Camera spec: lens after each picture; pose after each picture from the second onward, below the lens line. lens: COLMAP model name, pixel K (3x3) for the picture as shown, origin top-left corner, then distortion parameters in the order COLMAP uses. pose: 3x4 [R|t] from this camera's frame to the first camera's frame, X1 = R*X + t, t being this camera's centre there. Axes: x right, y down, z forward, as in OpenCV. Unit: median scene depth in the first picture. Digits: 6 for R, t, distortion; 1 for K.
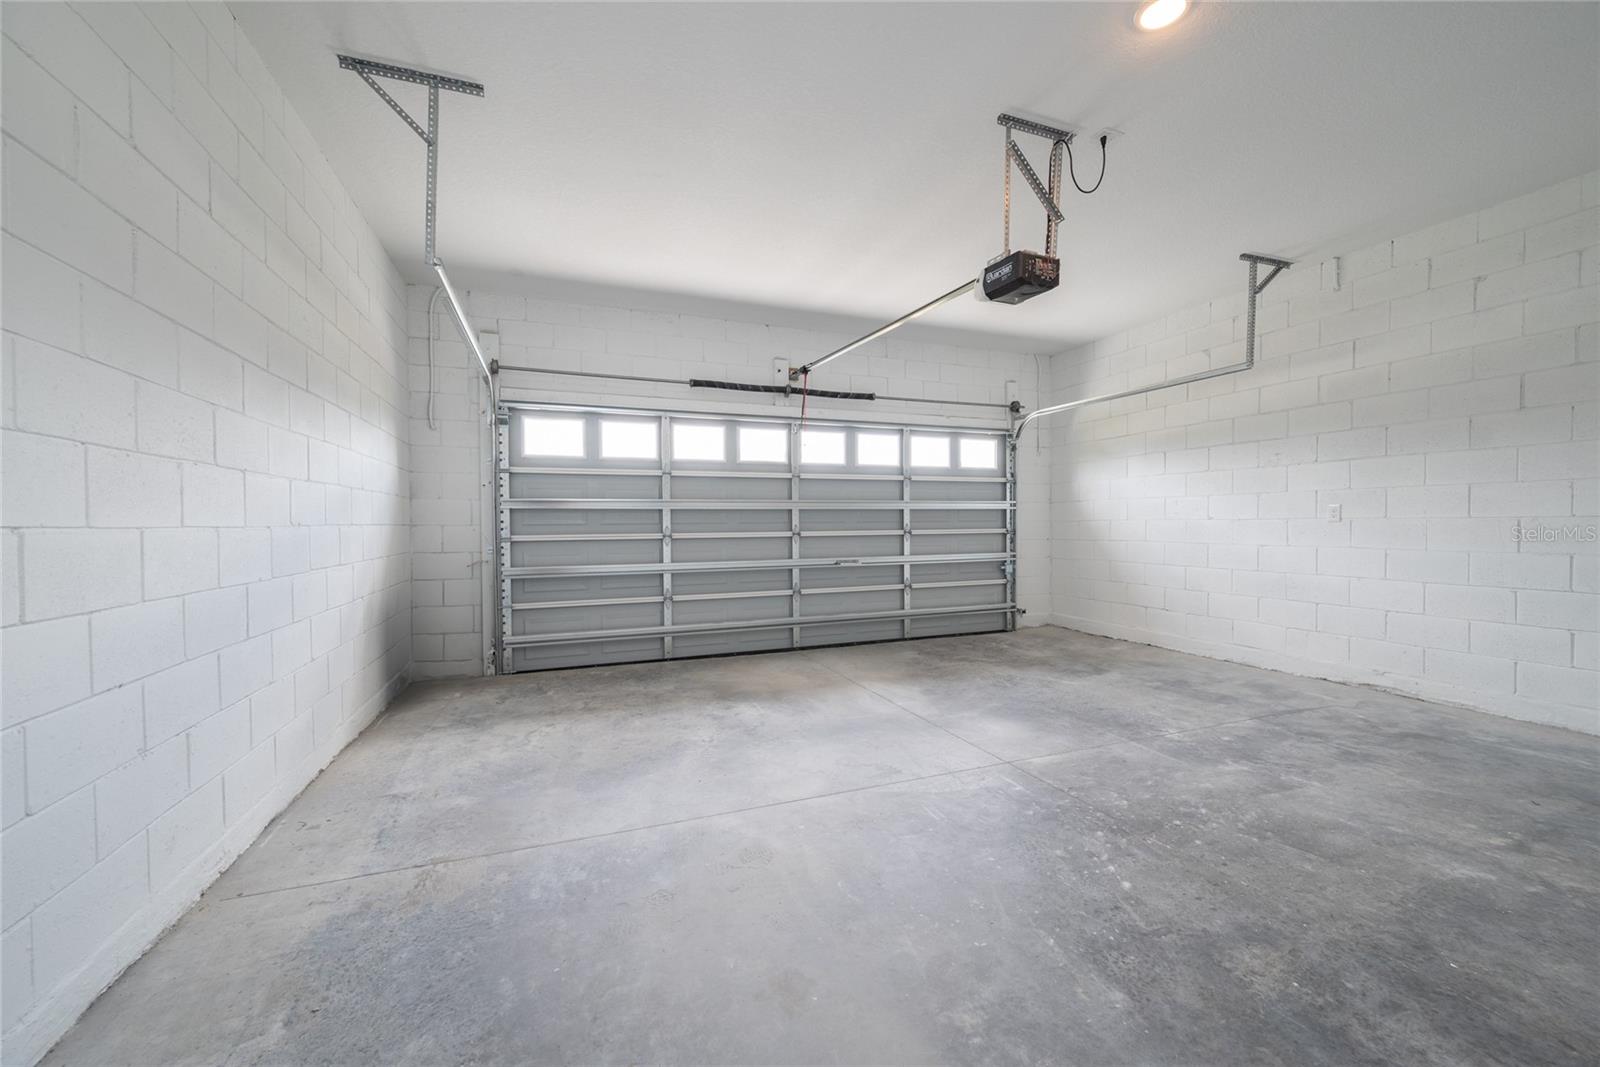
lens RADIAL K [[629.0, 0, 809.5], [0, 629.0, 538.3], [0, 0, 1]] dist [-0.001144, -0.000060]
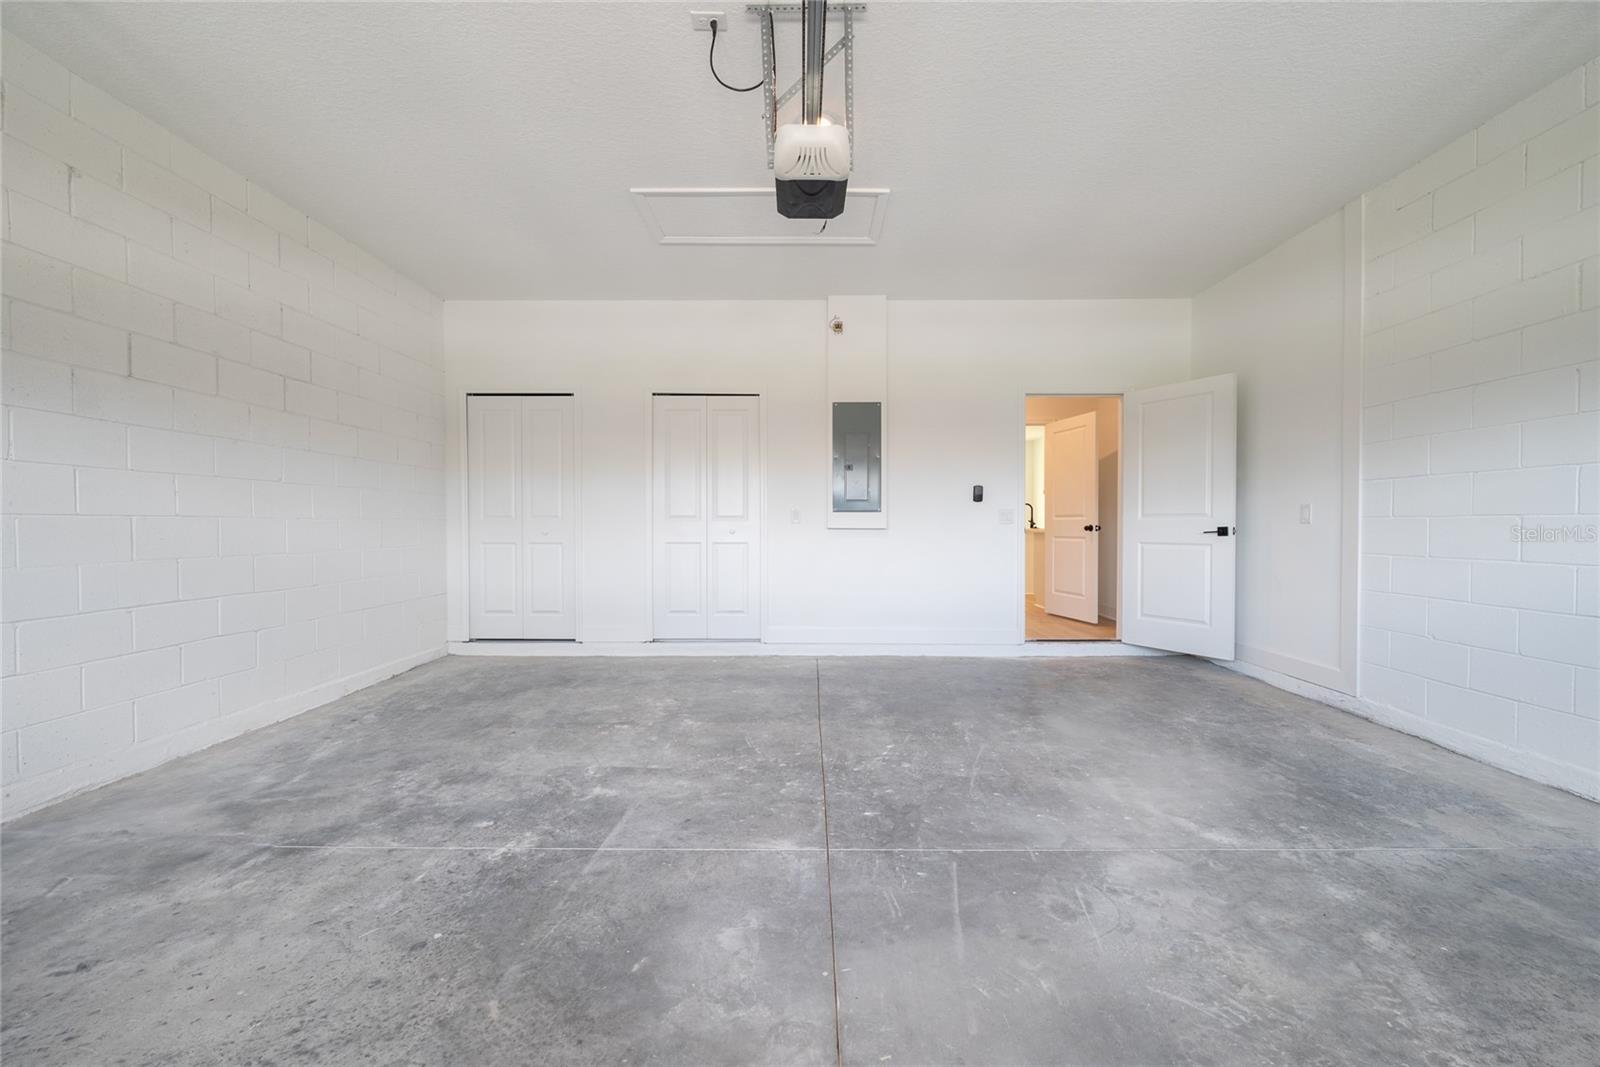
lens RADIAL K [[629.0, 0, 809.5], [0, 629.0, 538.3], [0, 0, 1]] dist [-0.001144, -0.000060]
pose [[-0.929129, 0.000443, 0.369755, 0.075562], [0.016690, 0.999030, 0.040743, -0.029017], [-0.369378, 0.044026, -0.928236, 1.801010]]
